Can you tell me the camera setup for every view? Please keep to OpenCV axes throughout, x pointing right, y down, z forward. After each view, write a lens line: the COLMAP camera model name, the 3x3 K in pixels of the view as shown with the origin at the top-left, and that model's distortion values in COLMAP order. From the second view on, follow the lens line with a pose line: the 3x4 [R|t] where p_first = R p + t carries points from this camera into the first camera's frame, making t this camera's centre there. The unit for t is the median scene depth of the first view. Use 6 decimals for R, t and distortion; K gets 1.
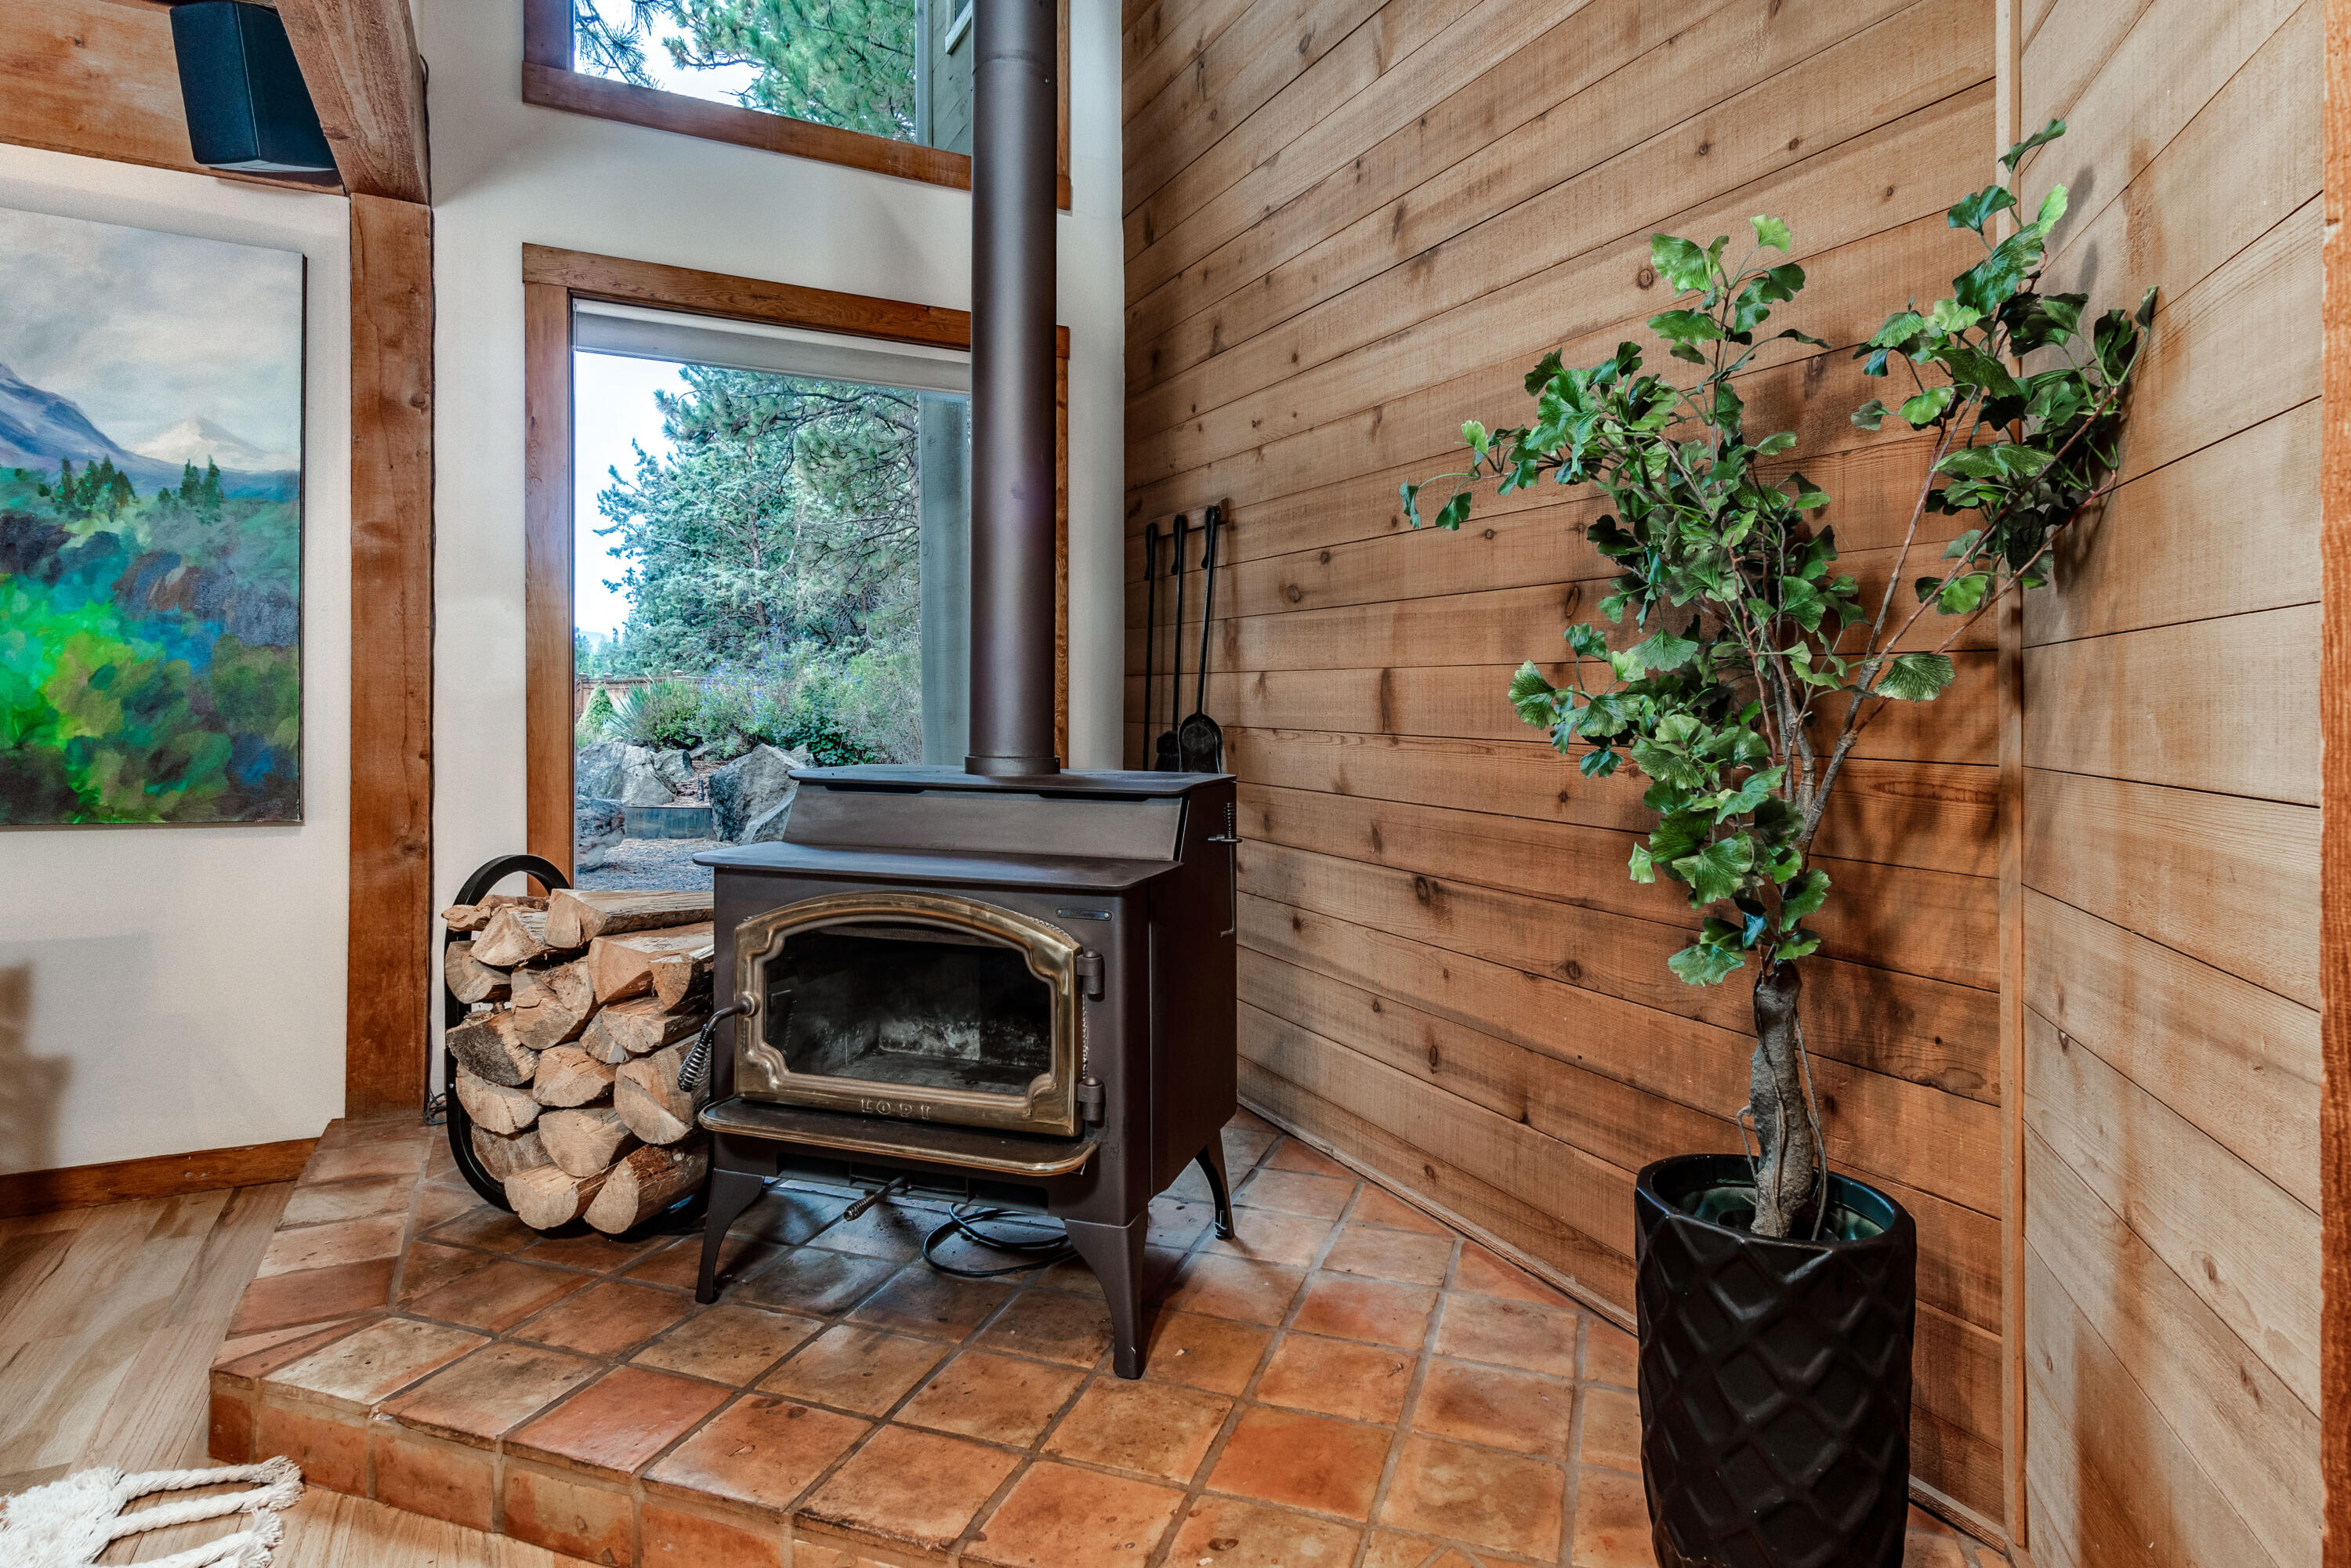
lens RADIAL K [[1270.2, 0, 1188.6], [0, 1270.2, 709.6], [0, 0, 1]] dist [0.002786, -0.000597]
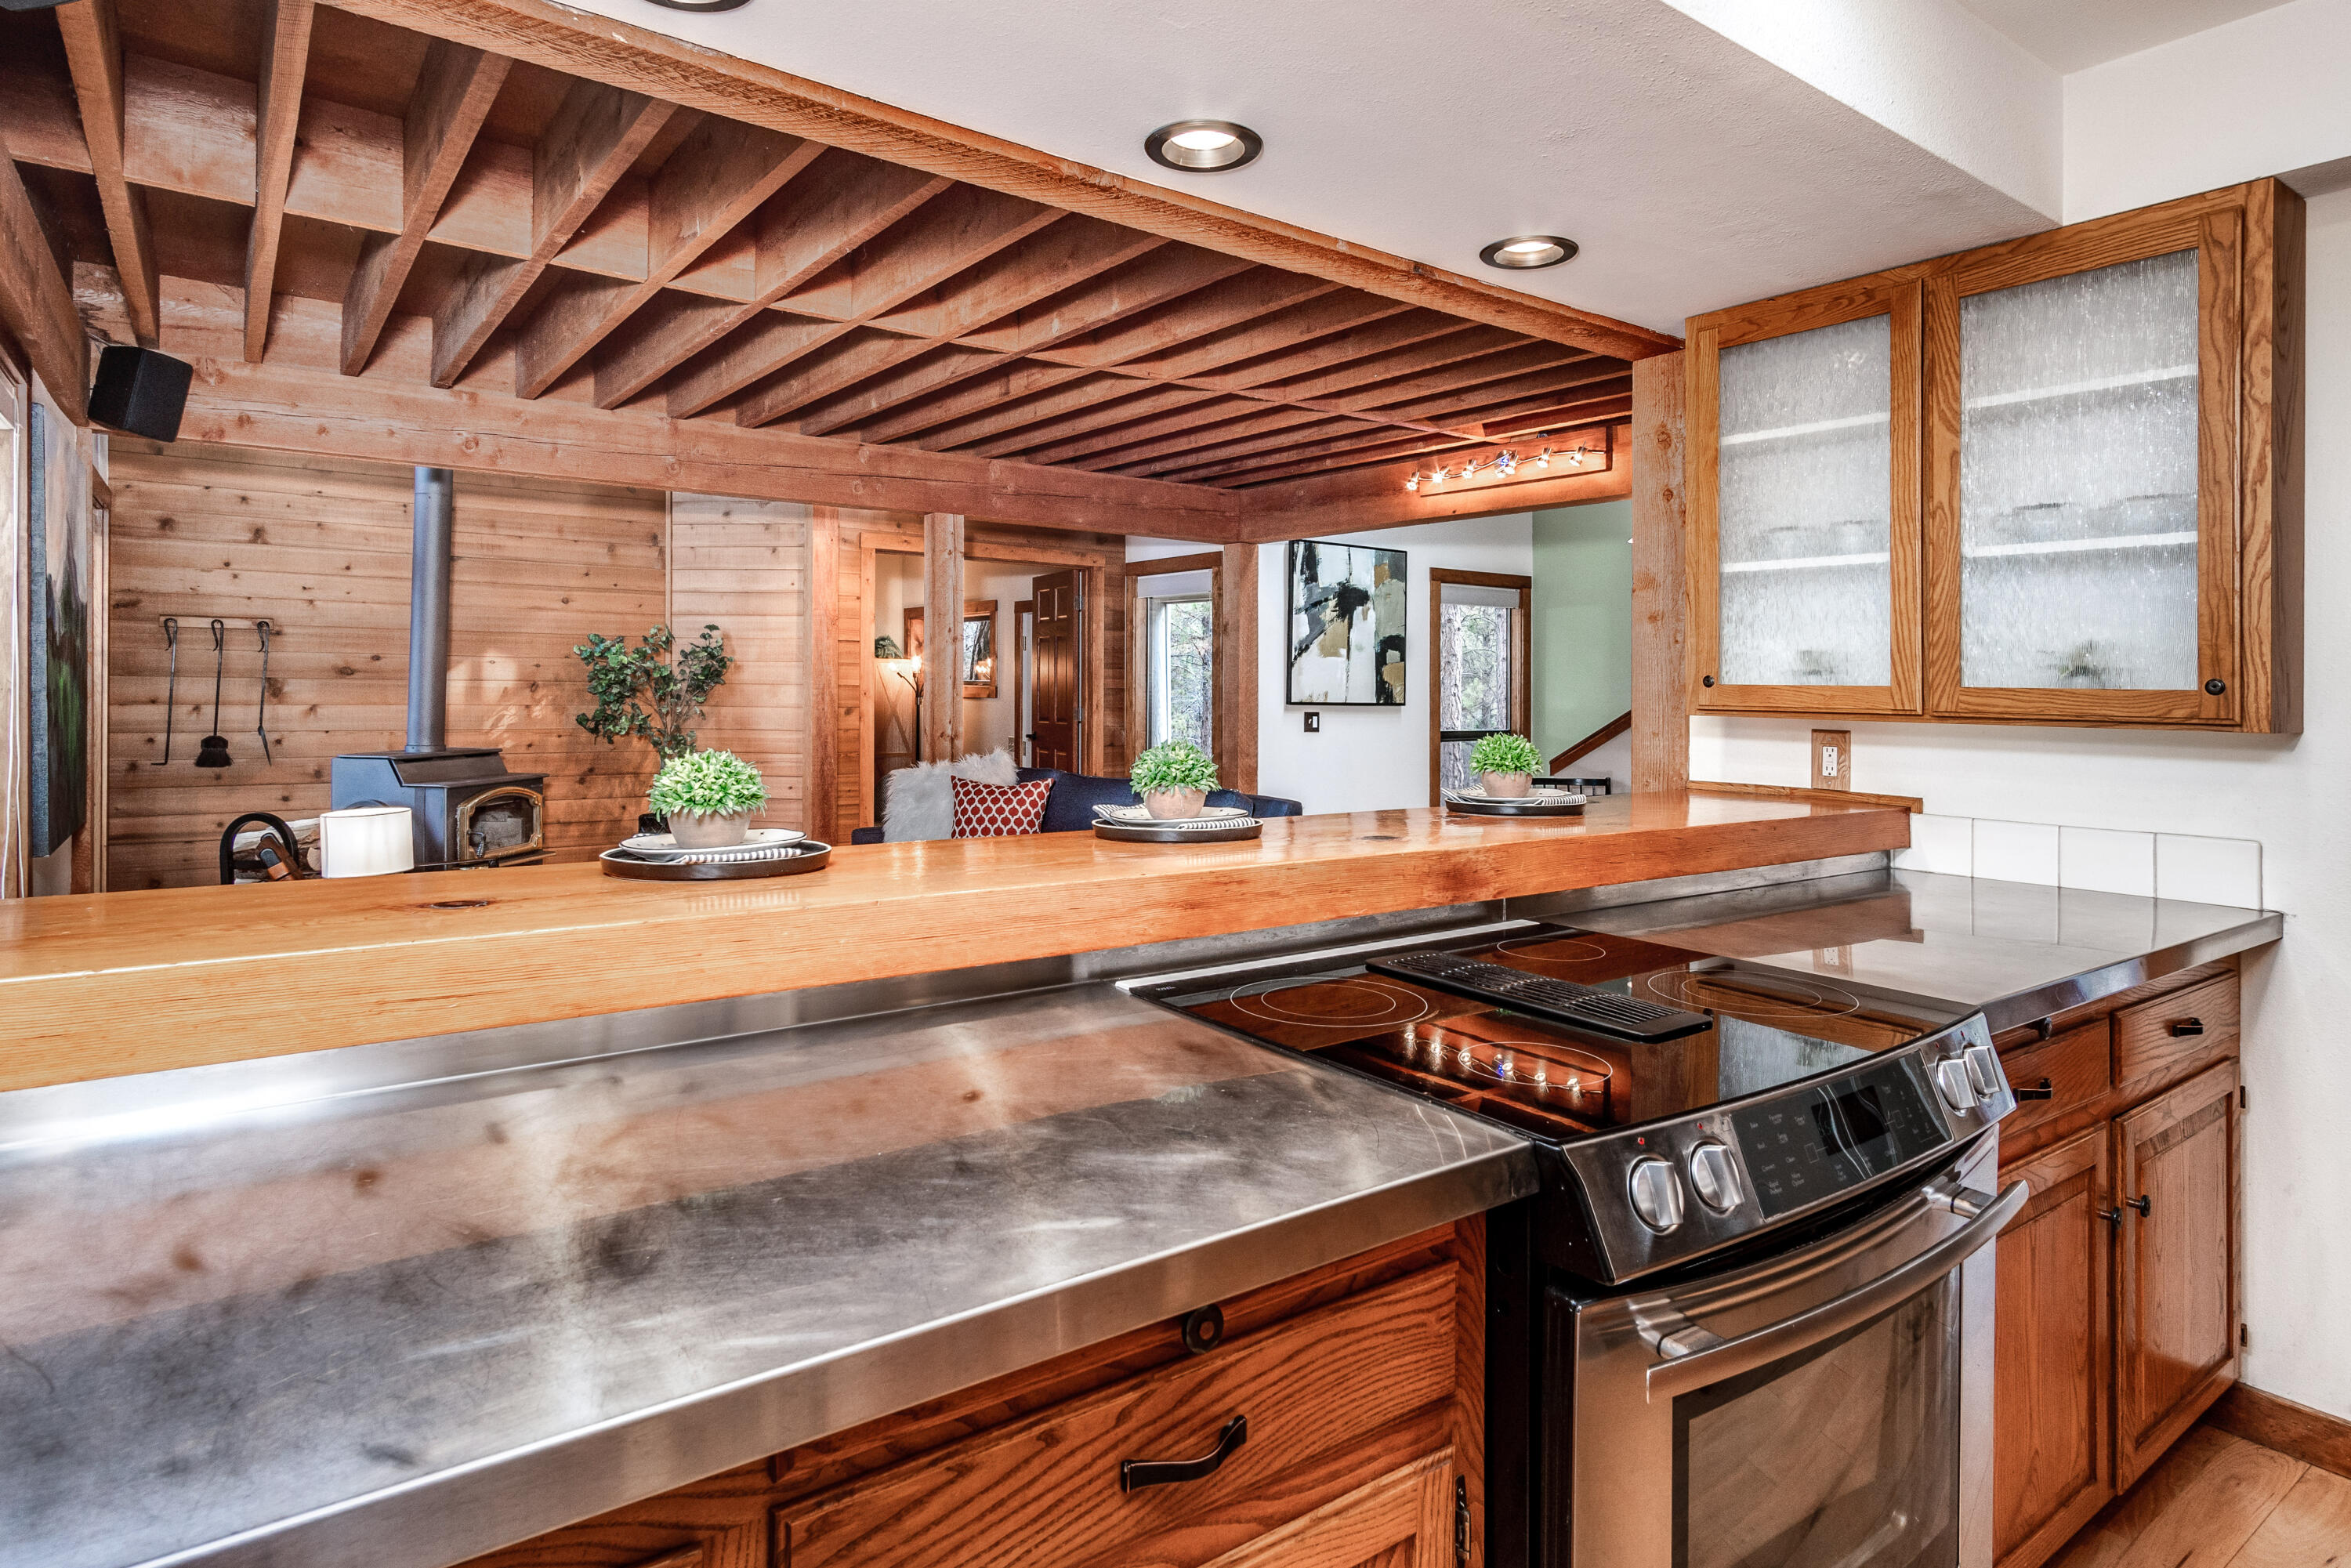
lens RADIAL K [[1306.7, 0, 1171.9], [0, 1306.7, 663.1], [0, 0, 1]] dist [-0.002604, -0.000726]
pose [[-0.160384, -0.002565, 0.987051, -2.649555], [-0.009425, 0.999955, 0.001067, -0.131585], [-0.987010, -0.009132, -0.160401, -0.091456]]
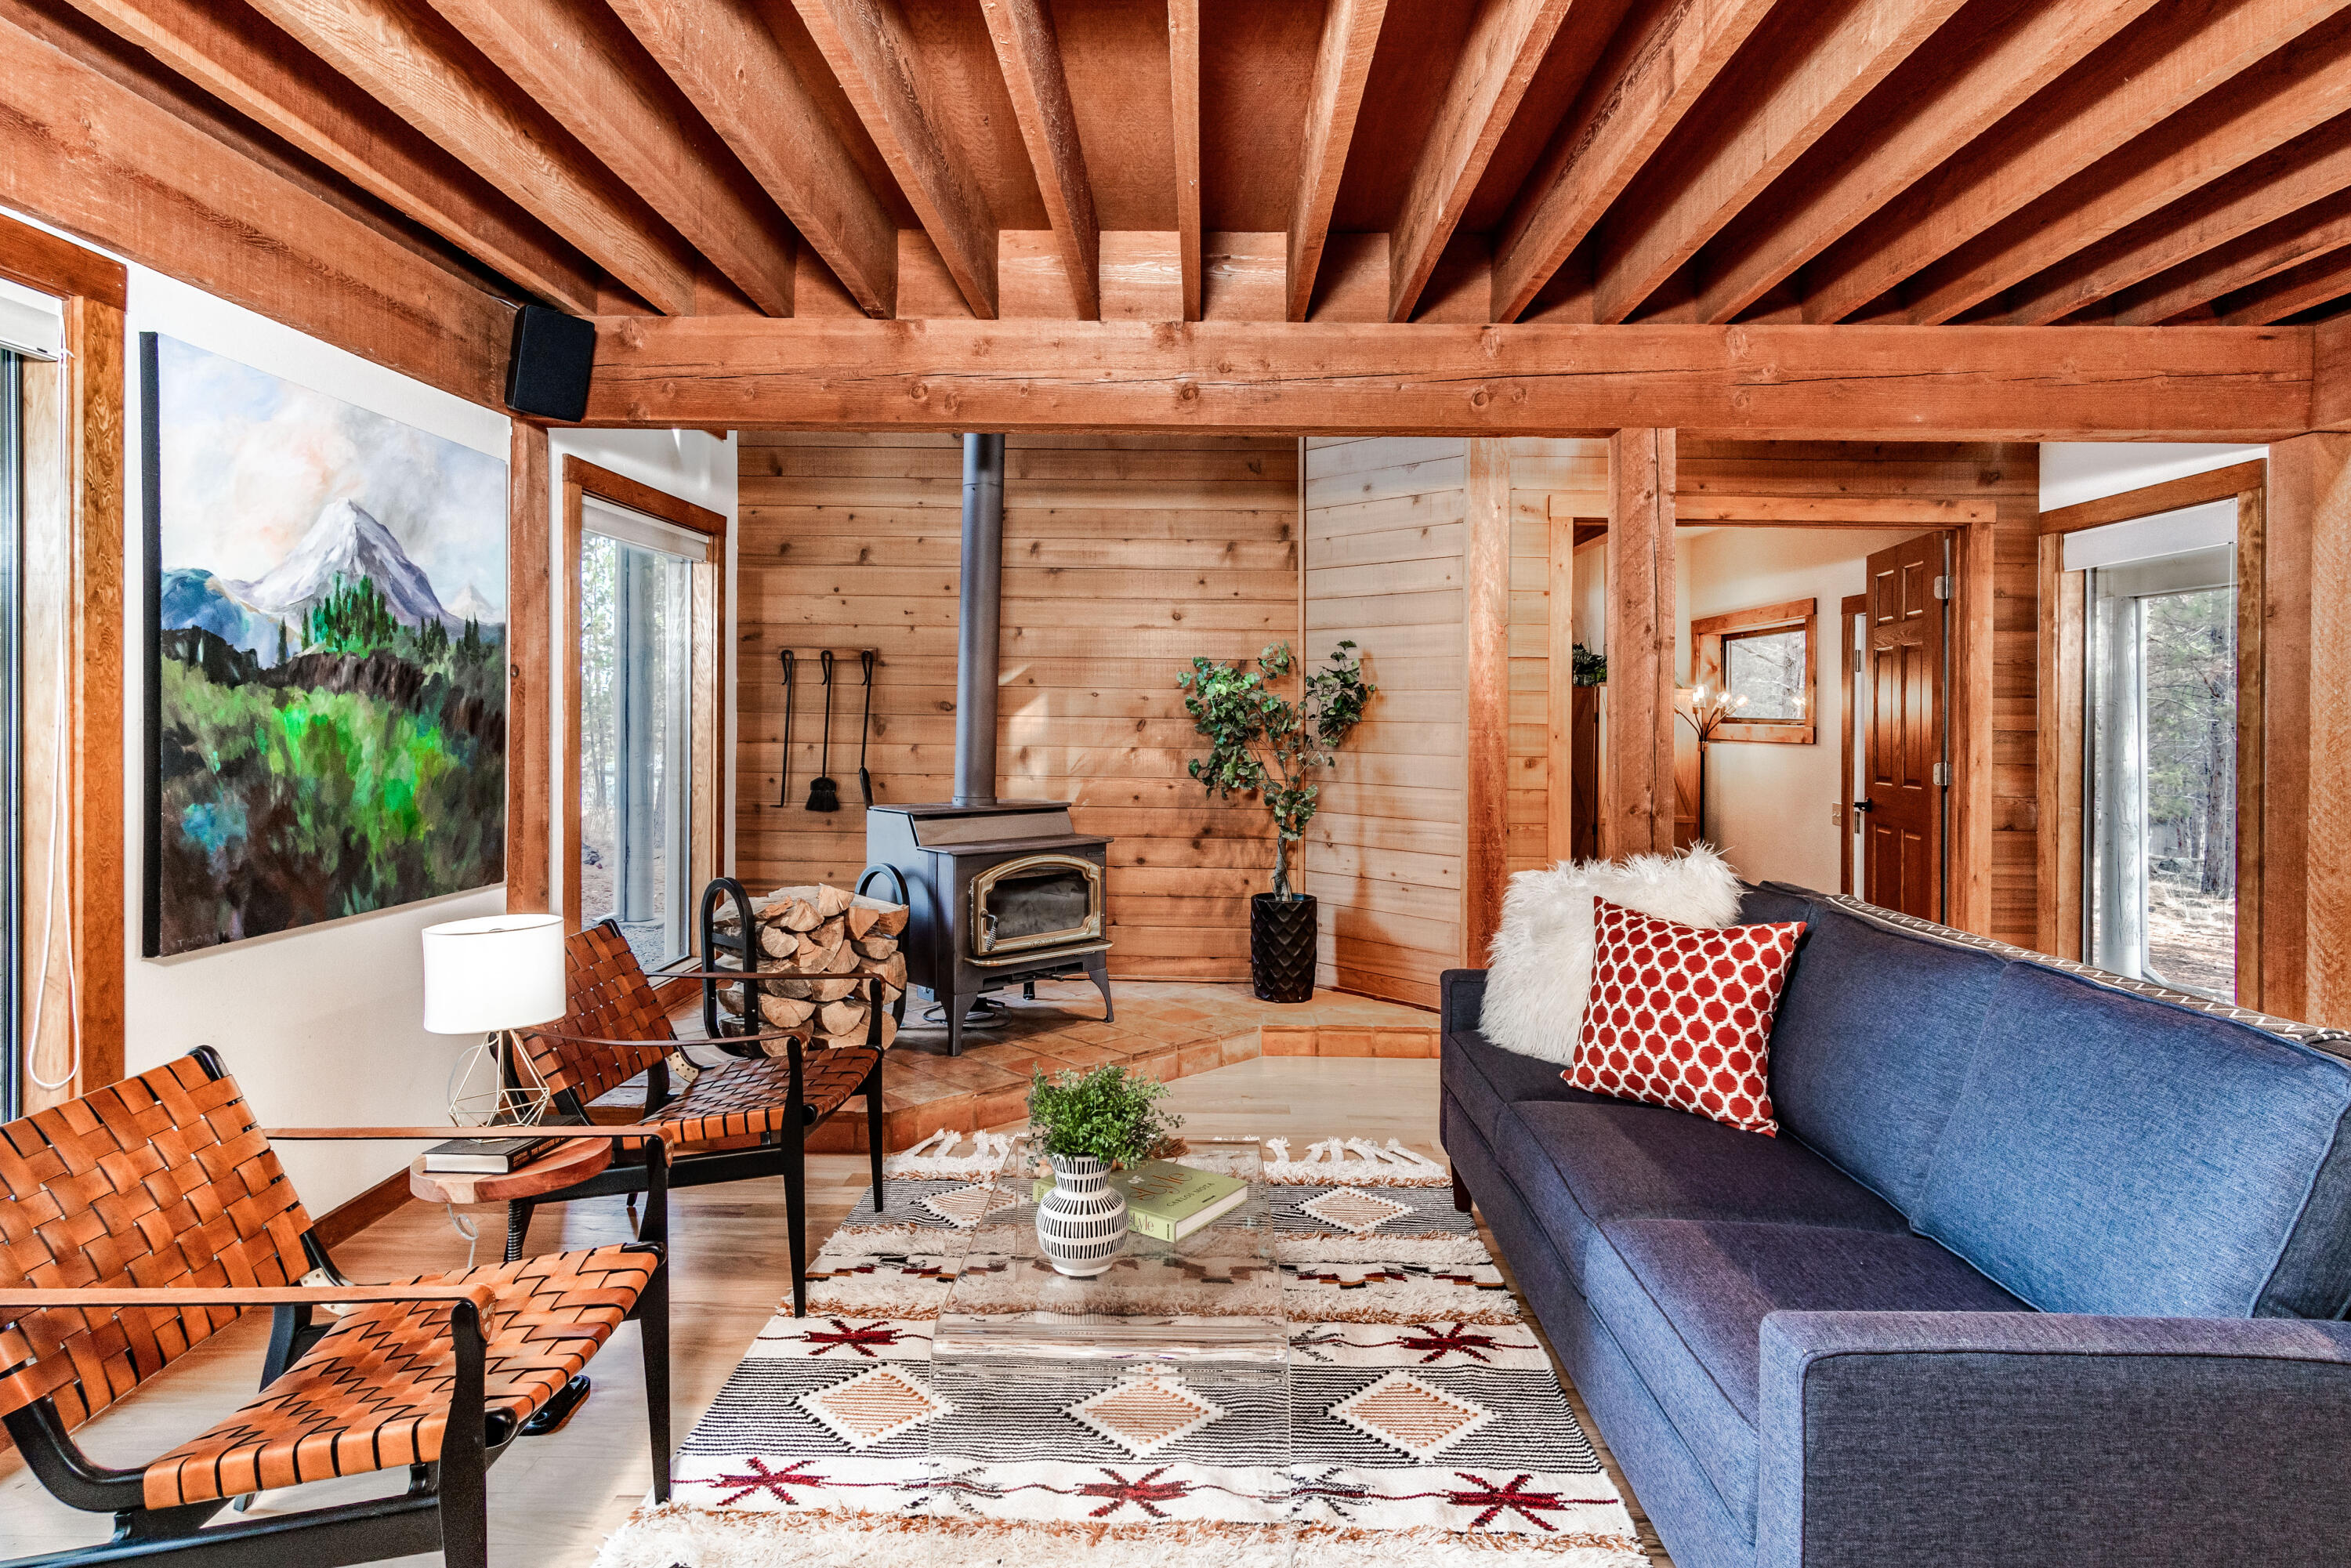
lens RADIAL K [[1278.3, 0, 1171.5], [0, 1278.3, 709.5], [0, 0, 1]] dist [-0.000396, -0.000633]
pose [[0.479018, -0.007704, 0.877771, -1.615706], [0.000202, 0.999962, 0.008666, -0.111347], [-0.877805, -0.003974, 0.479002, -0.285665]]
